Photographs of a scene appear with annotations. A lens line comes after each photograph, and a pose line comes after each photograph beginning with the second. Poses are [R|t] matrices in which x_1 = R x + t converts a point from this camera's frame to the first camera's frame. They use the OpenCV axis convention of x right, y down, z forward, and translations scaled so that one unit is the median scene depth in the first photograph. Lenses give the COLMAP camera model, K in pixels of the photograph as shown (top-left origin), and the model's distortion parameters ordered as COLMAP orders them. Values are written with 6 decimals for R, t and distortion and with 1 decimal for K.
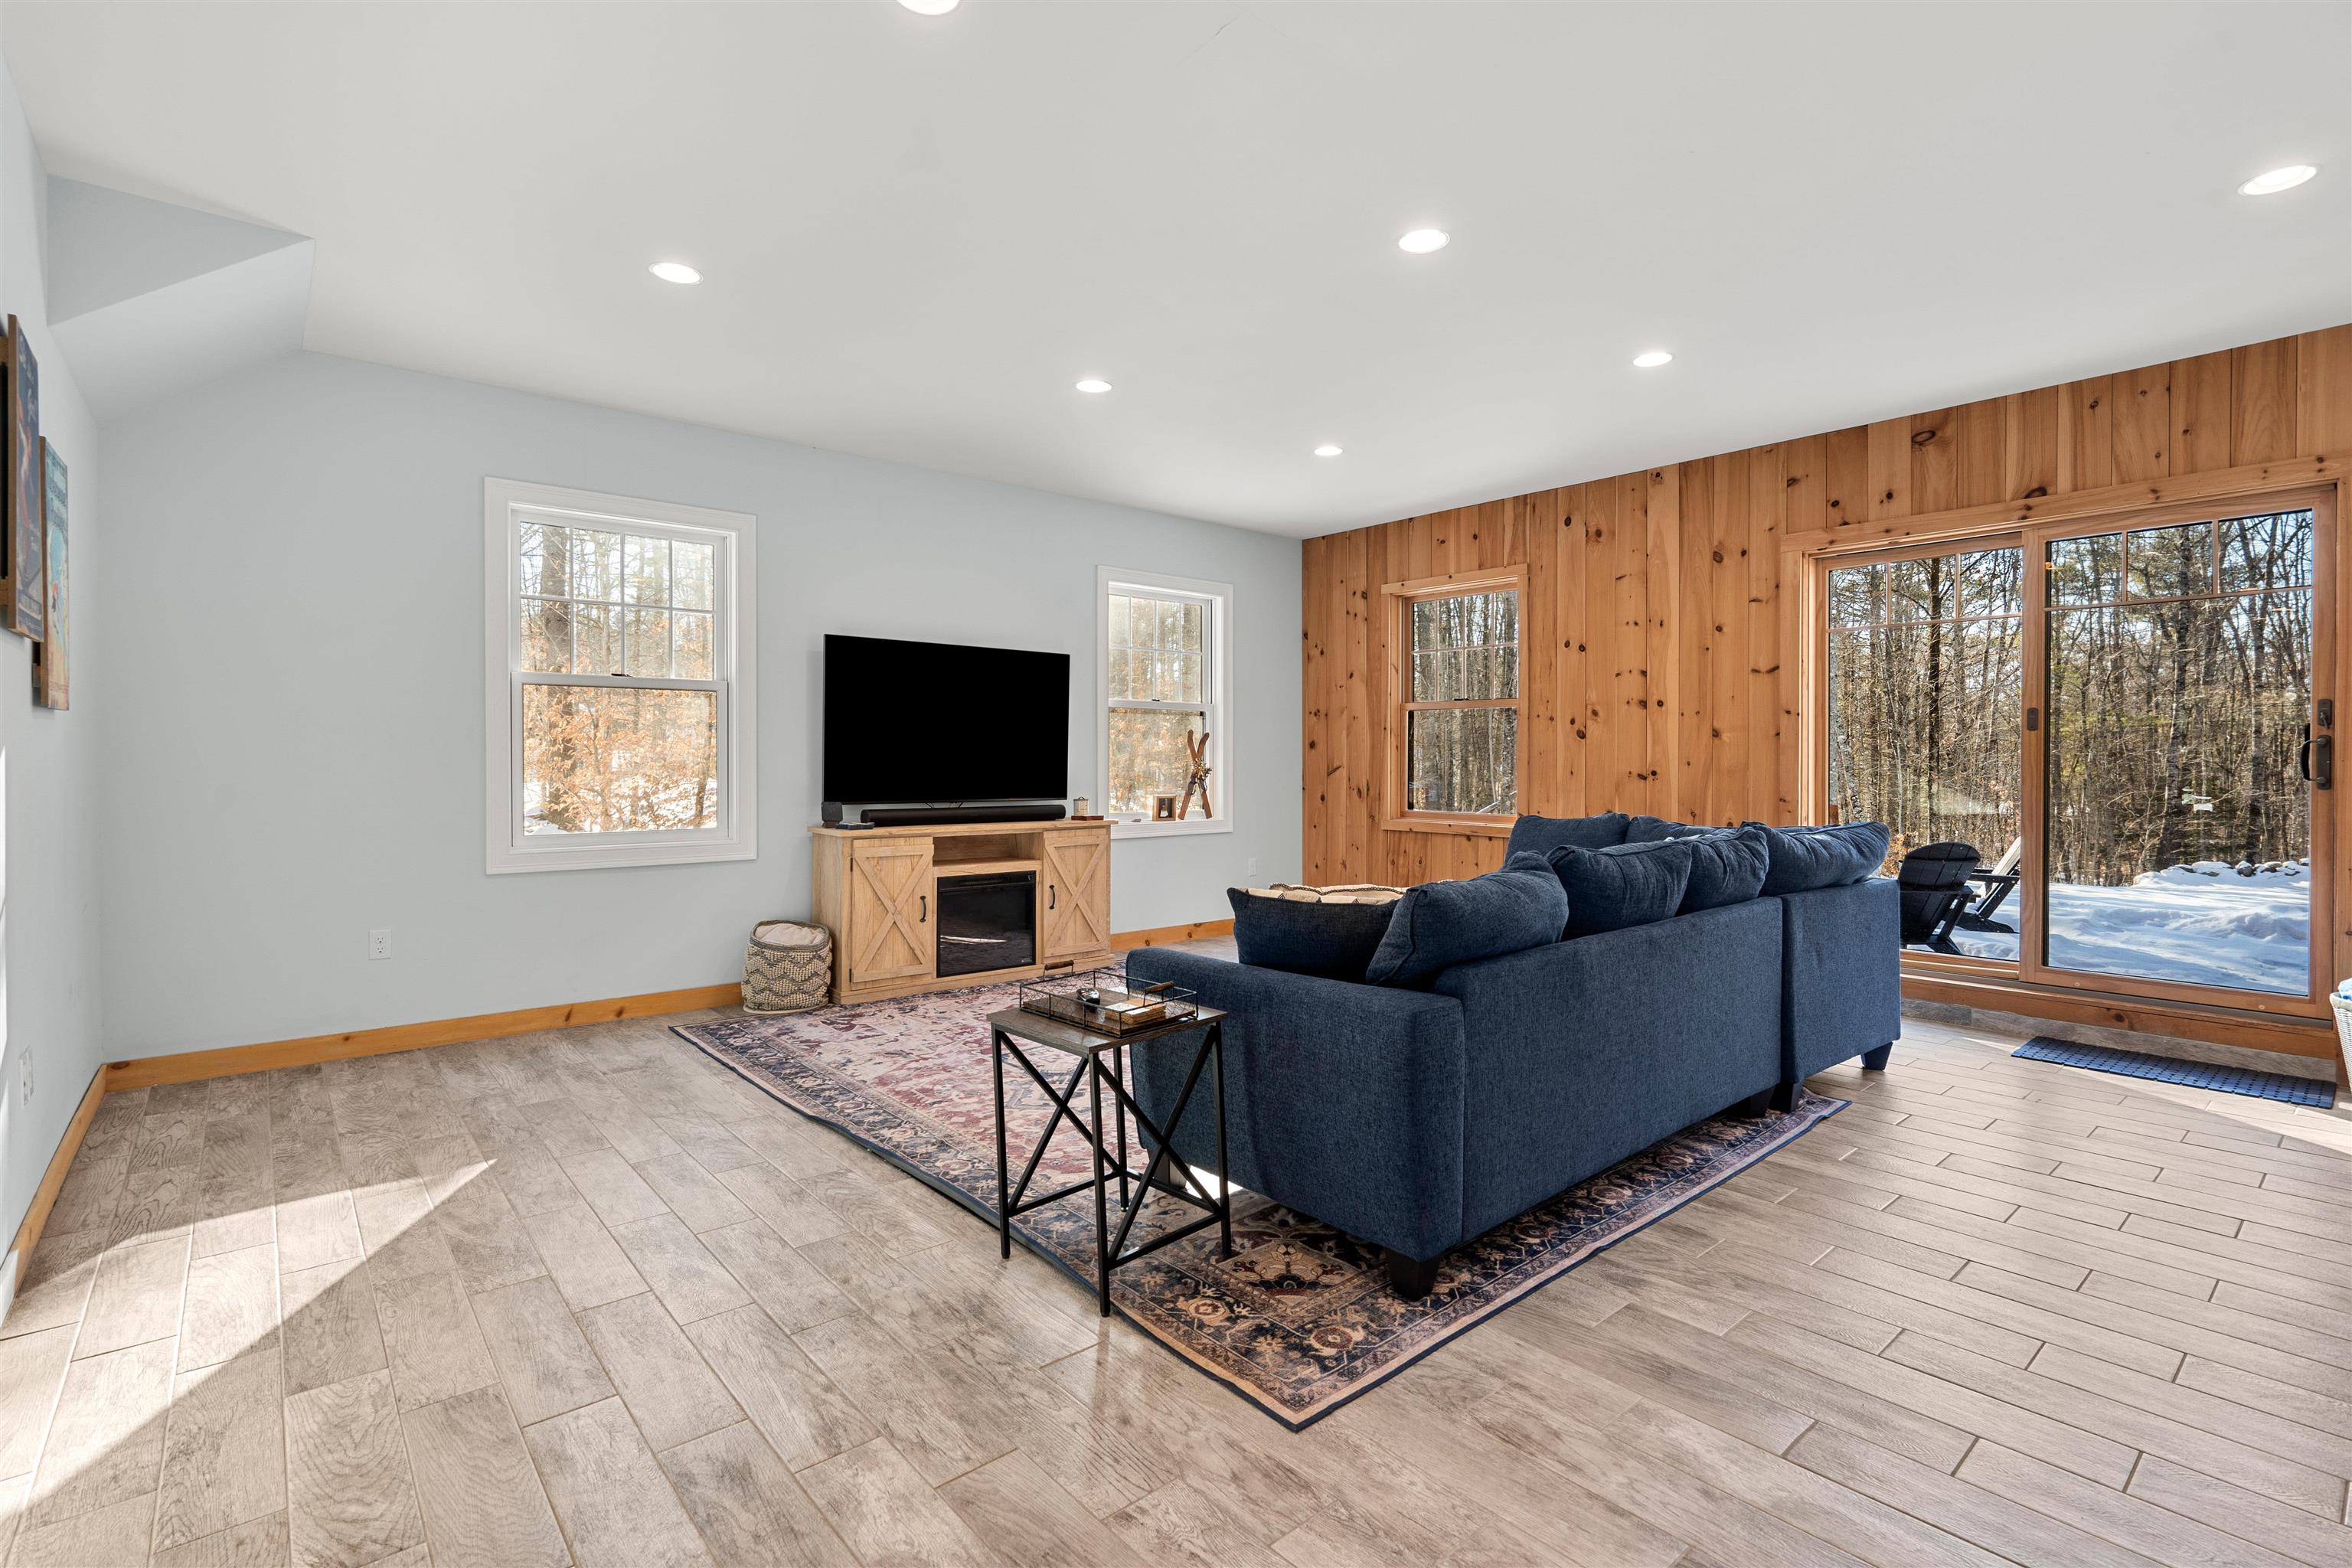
lens RADIAL K [[1078.0, 0, 1174.7], [0, 1078.0, 777.2], [0, 0, 1]] dist [-0.006994, 0.004042]
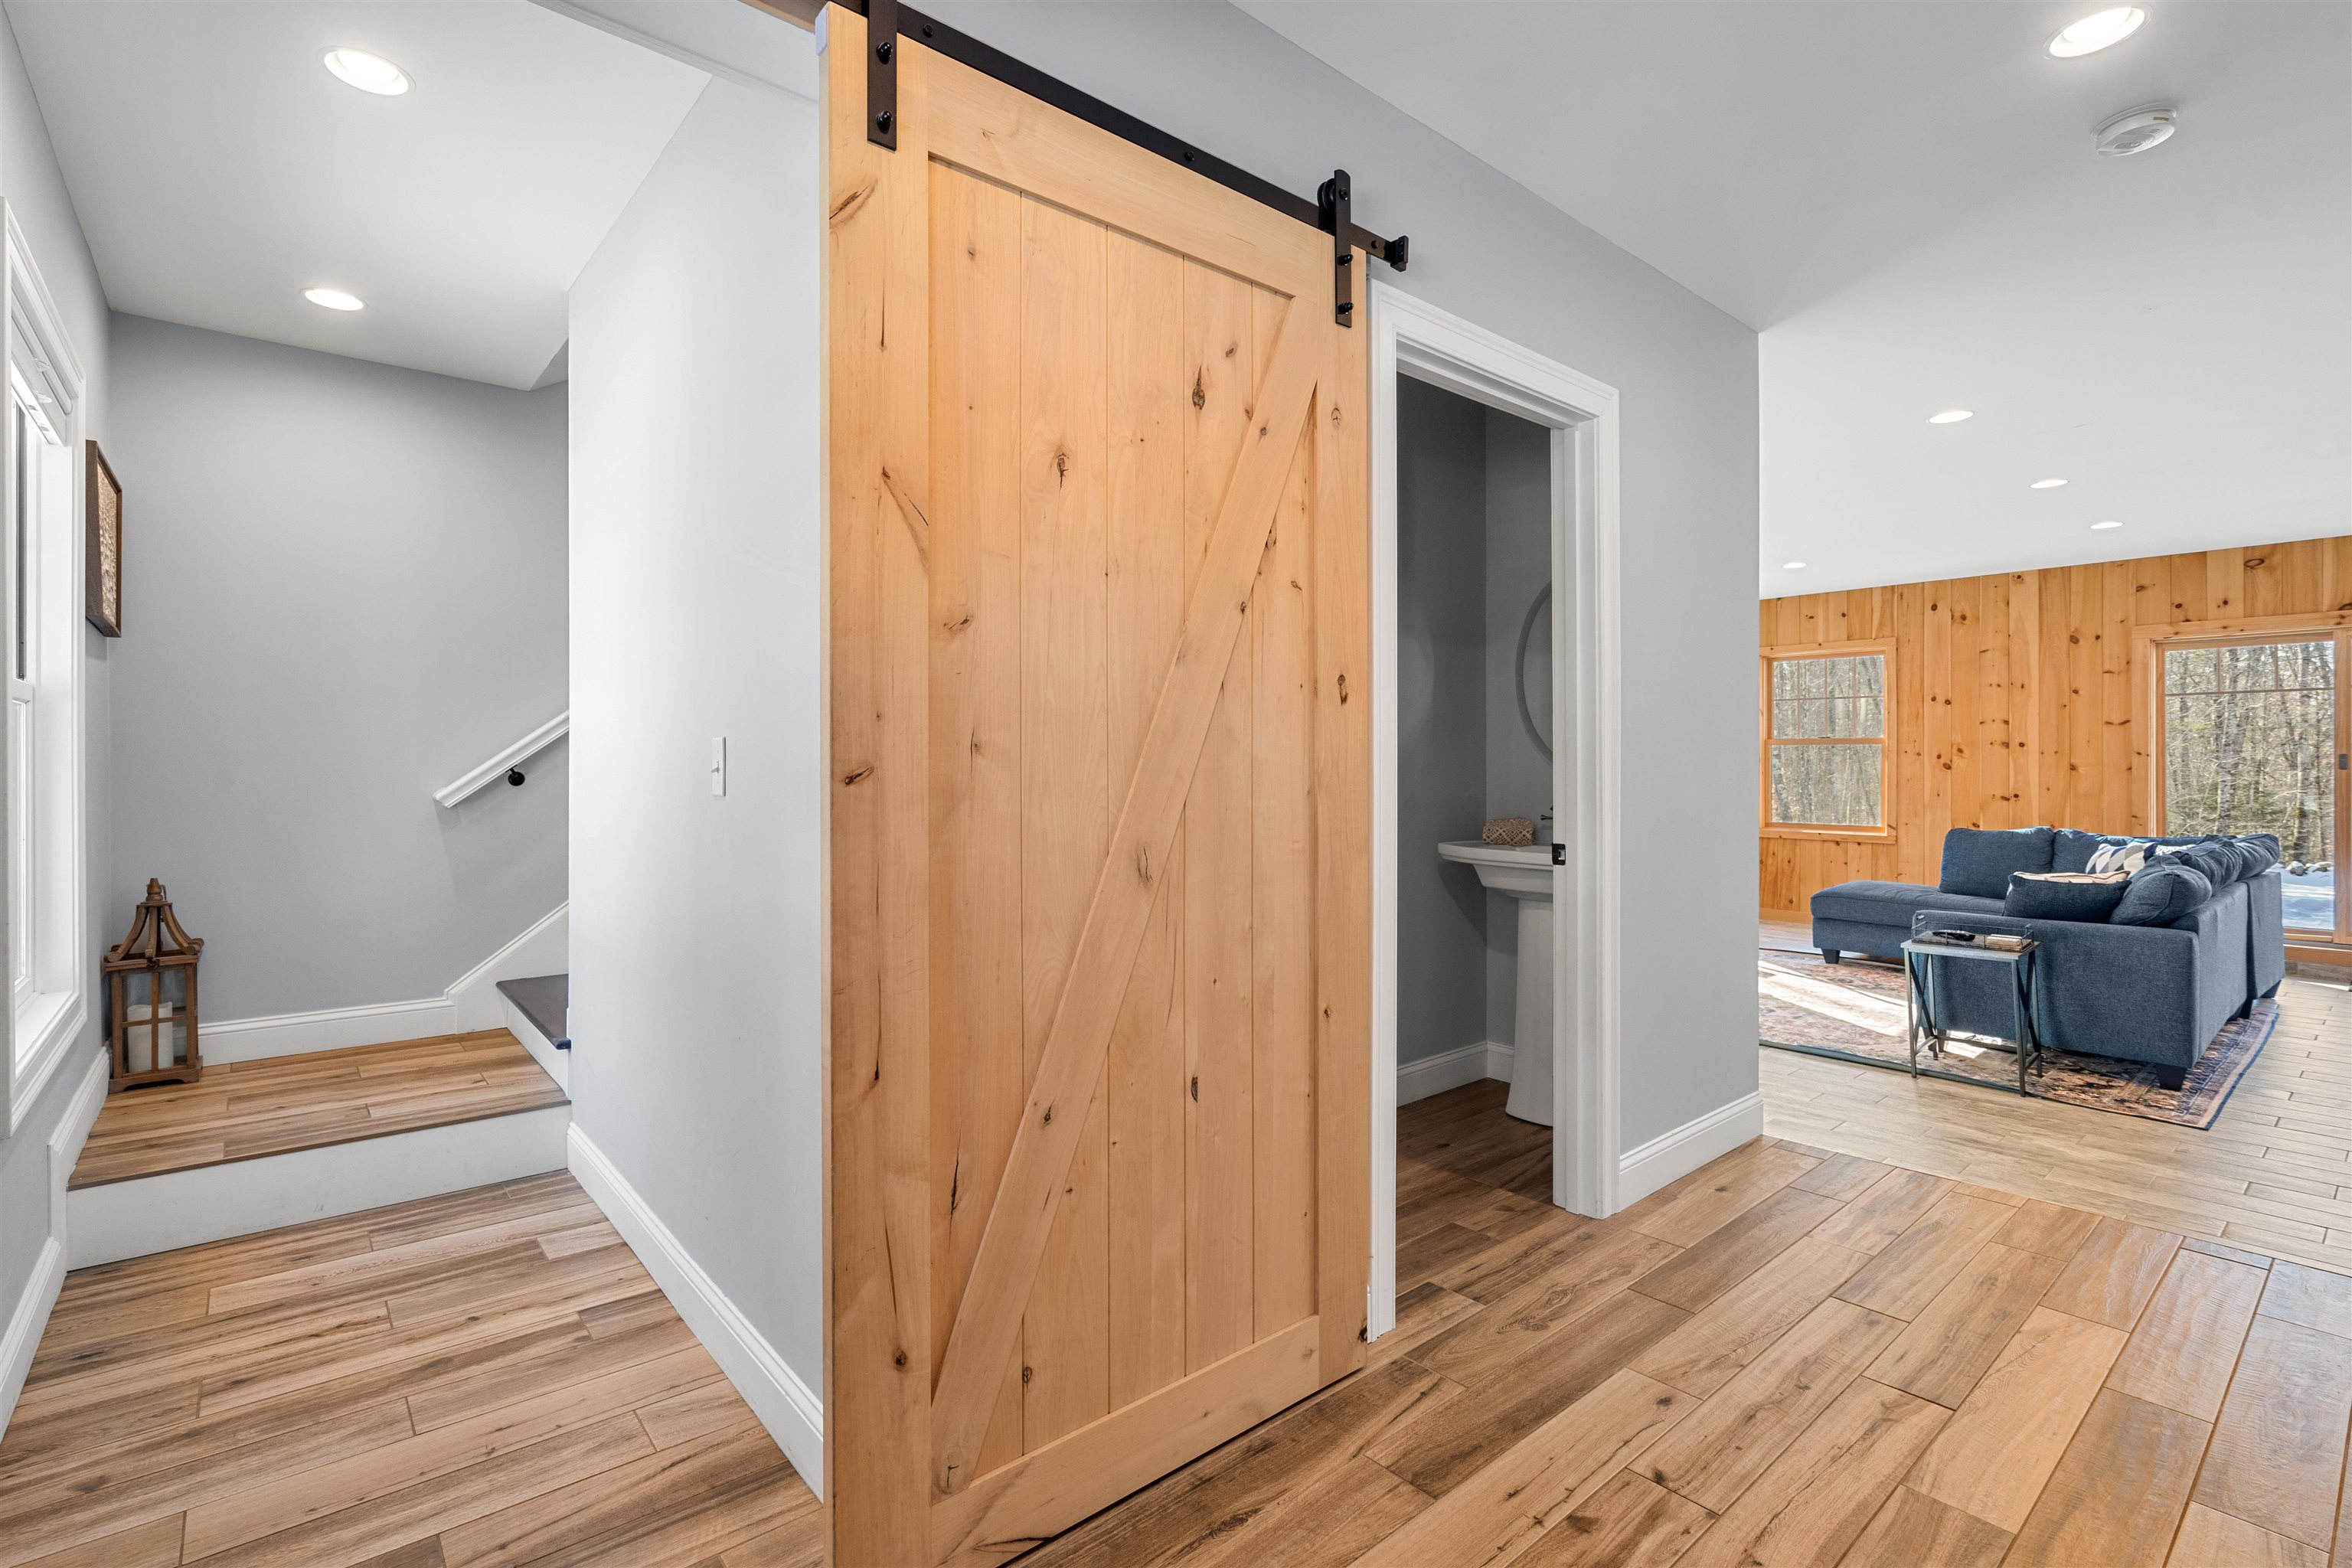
lens RADIAL K [[1069.2, 0, 1165.2], [0, 1069.2, 772.5], [0, 0, 1]] dist [-0.000763, -0.000480]
pose [[0.999935, -0.002943, -0.011029, -0.662714], [0.002866, 0.999972, -0.006979, -0.029125], [0.011049, 0.006947, 0.999915, -0.390019]]
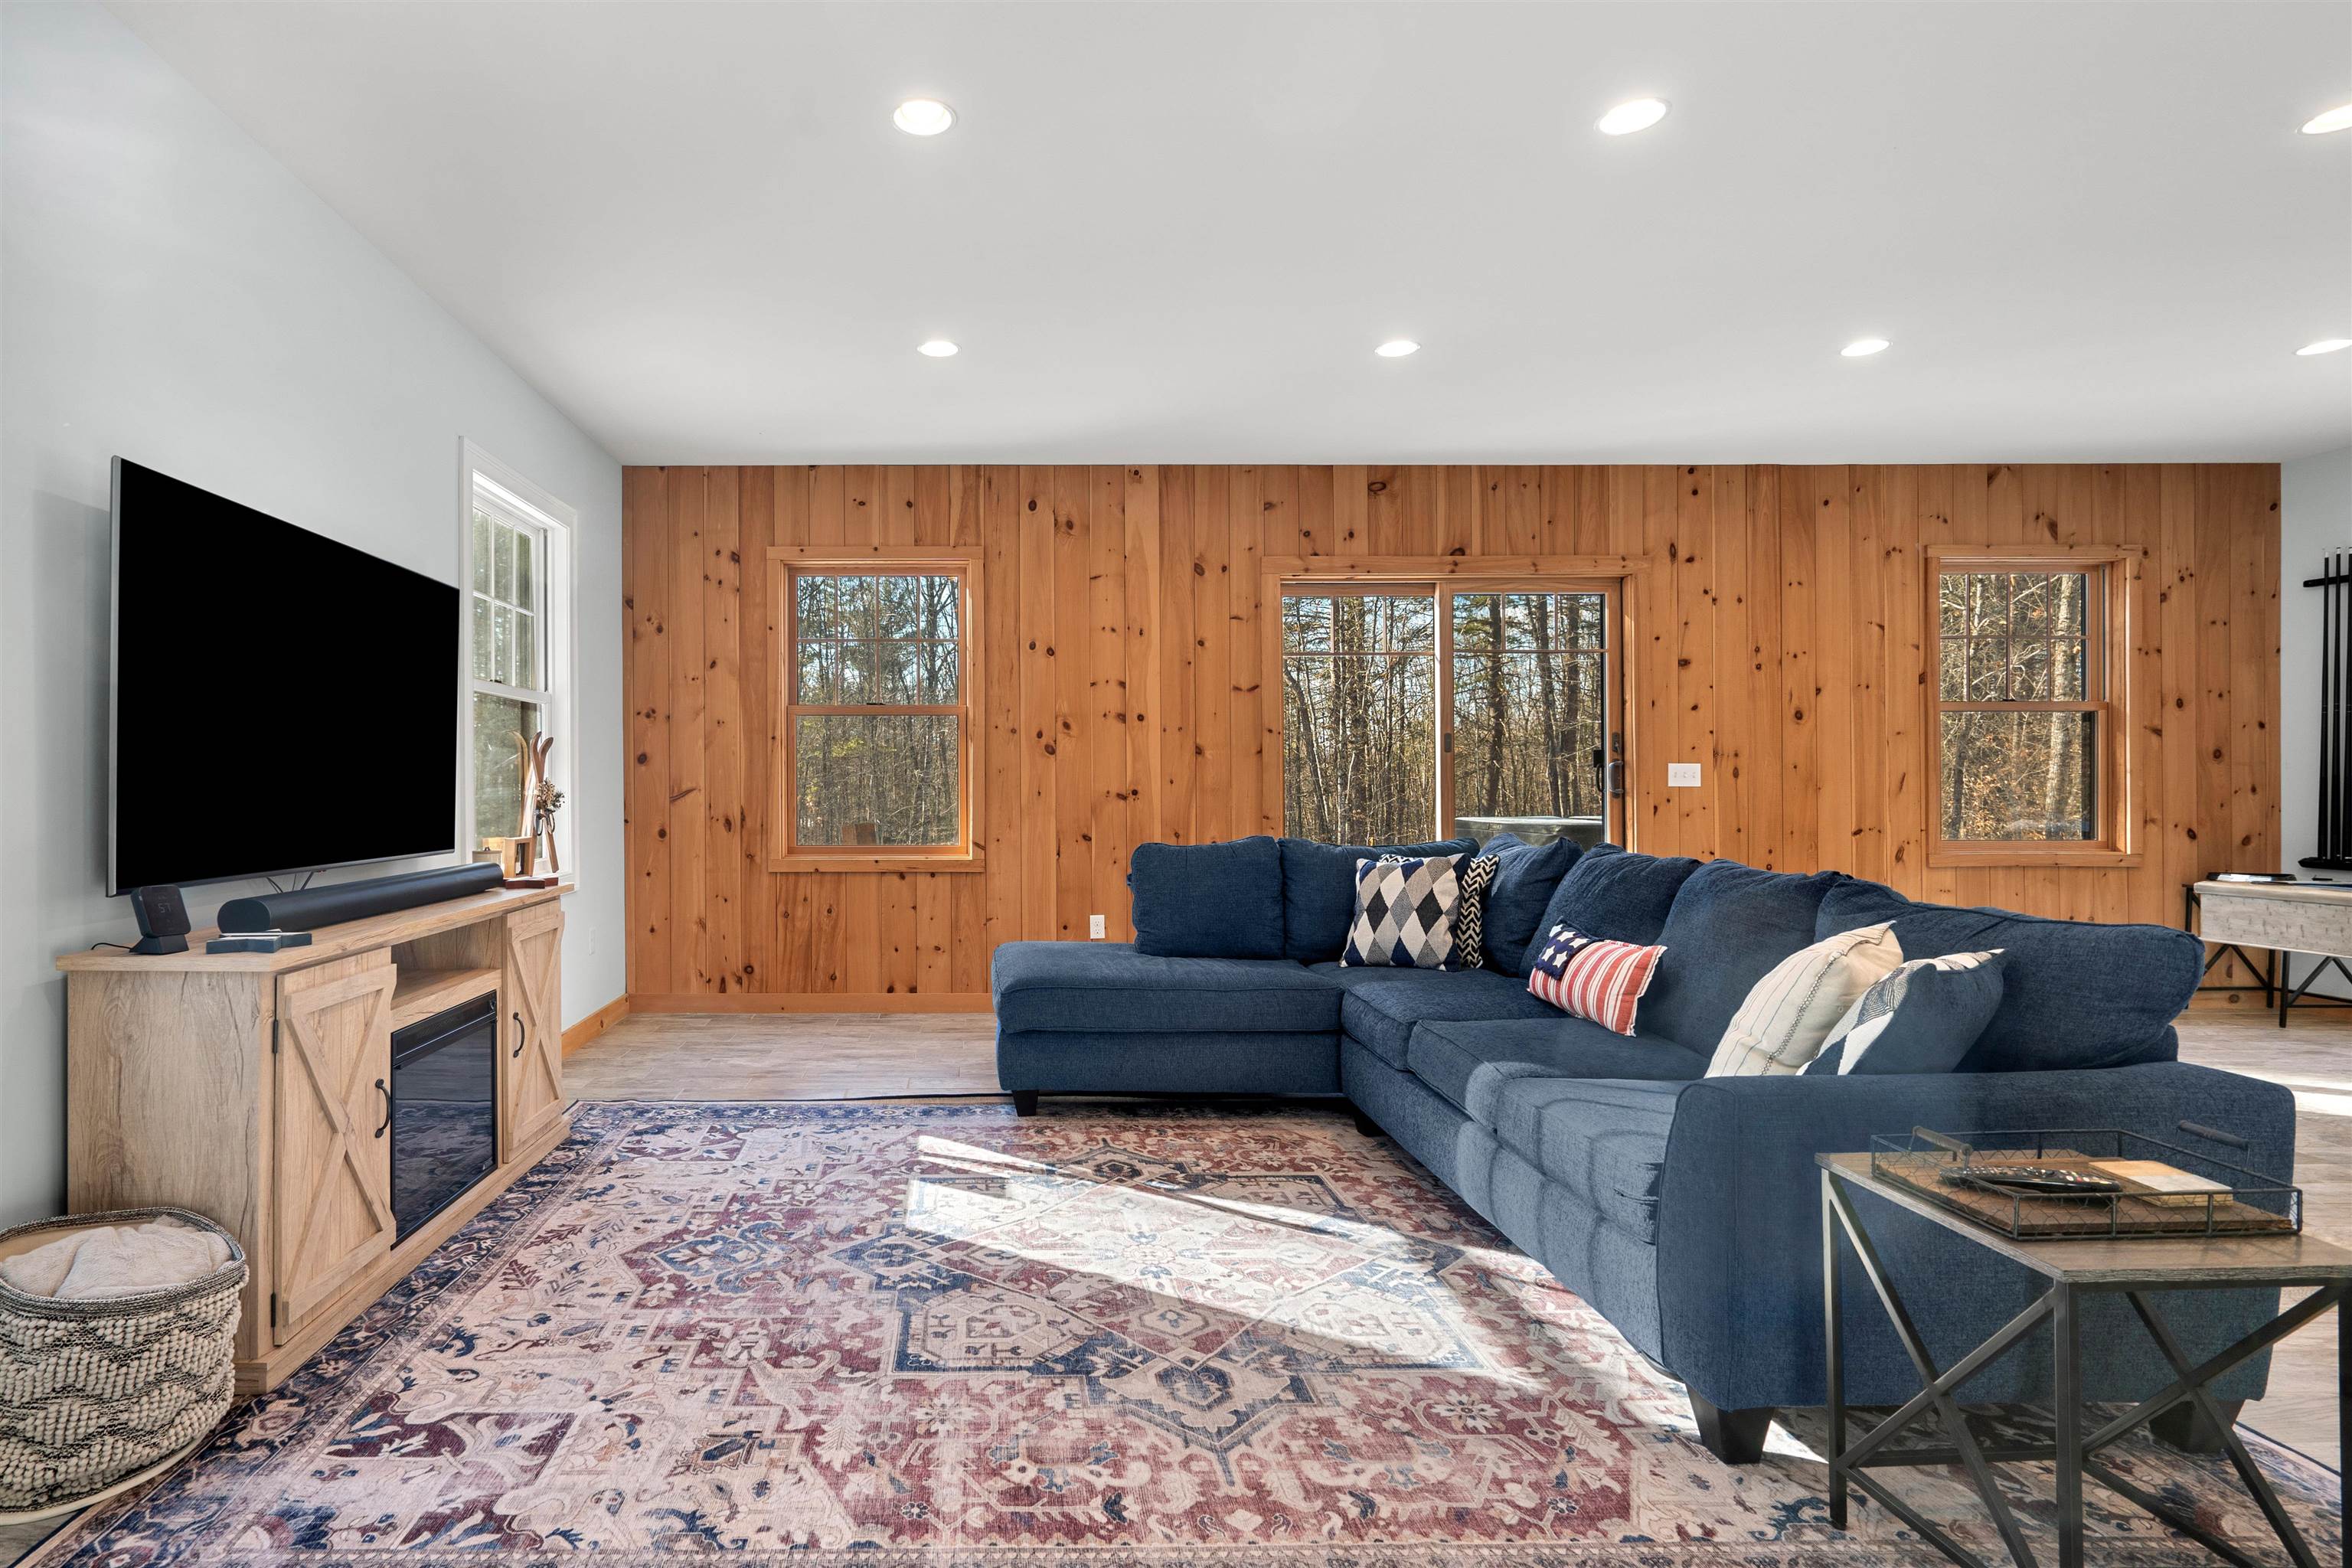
lens RADIAL K [[1159.7, 0, 978.6], [0, 1159.7, 786.1], [0, 0, 1]] dist [-0.019002, 0.015118]
pose [[0.648398, -0.005382, 0.761282, -0.434984], [0.016177, 0.999847, -0.006710, -0.005099], [-0.761130, 0.016666, 0.648386, 0.489514]]
